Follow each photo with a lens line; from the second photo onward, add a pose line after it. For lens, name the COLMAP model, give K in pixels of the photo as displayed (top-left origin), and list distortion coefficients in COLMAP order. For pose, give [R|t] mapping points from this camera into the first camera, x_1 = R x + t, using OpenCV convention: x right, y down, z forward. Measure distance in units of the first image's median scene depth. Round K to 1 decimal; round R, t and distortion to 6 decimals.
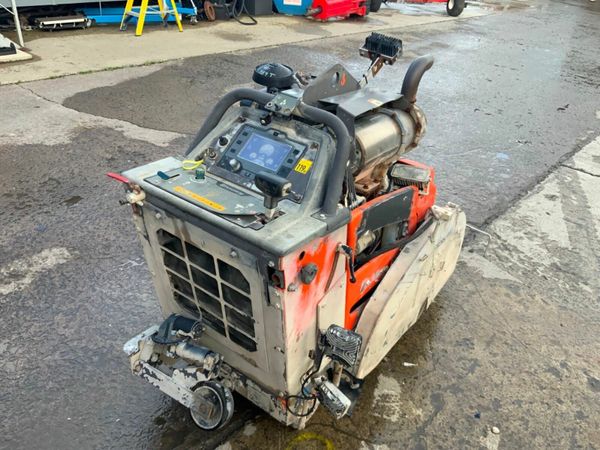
lens RADIAL K [[502.8, 0, 300.0], [0, 502.8, 225.0], [0, 0, 1]] dist [0.050773, -0.091650]
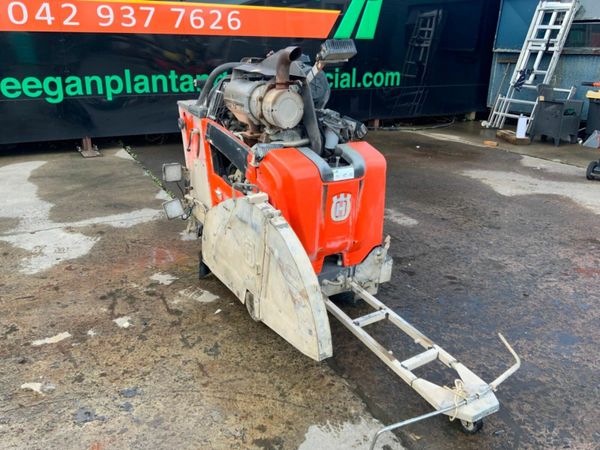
lens RADIAL K [[502.8, 0, 300.0], [0, 502.8, 225.0], [0, 0, 1]] dist [0.050773, -0.091650]
pose [[-0.368457, 0.217904, -0.903746, 1.058678], [-0.512573, 0.763405, 0.393042, -0.382493], [0.775570, 0.608055, -0.169591, 1.153204]]
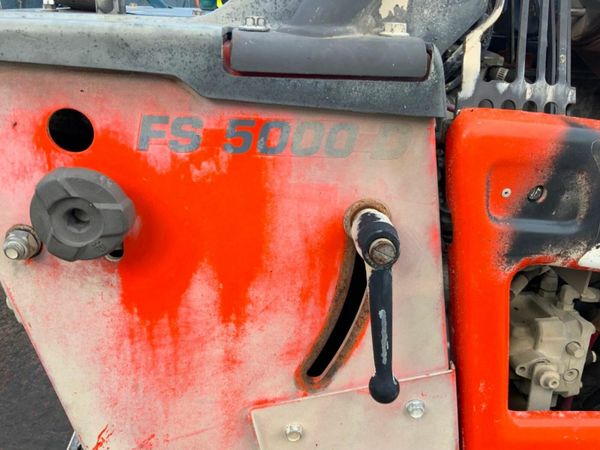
lens RADIAL K [[502.8, 0, 300.0], [0, 502.8, 225.0], [0, 0, 1]] dist [0.050773, -0.091650]
pose [[0.630837, 0.240848, -0.737588, 0.152734], [-0.366031, 0.930557, -0.009197, 0.038452], [0.684153, 0.275782, 0.675188, 0.524693]]
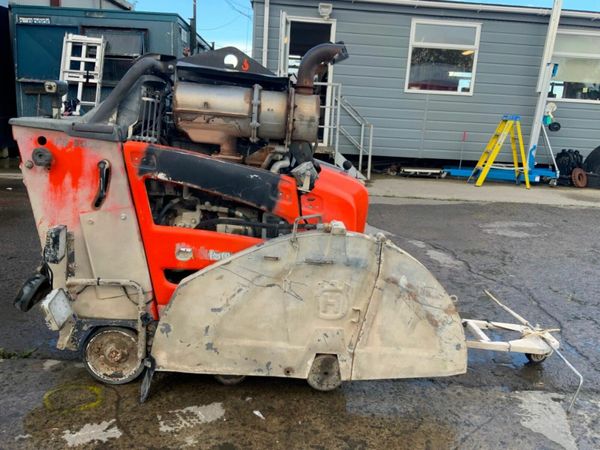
lens RADIAL K [[504.1, 0, 300.0], [0, 504.1, 225.0], [0, 0, 1]] dist [0.054650, -0.150287]
pose [[0.640802, 0.118566, -0.758495, 0.765036], [-0.392357, 0.899802, -0.190821, 0.132455], [0.659870, 0.419880, 0.623115, 0.418796]]
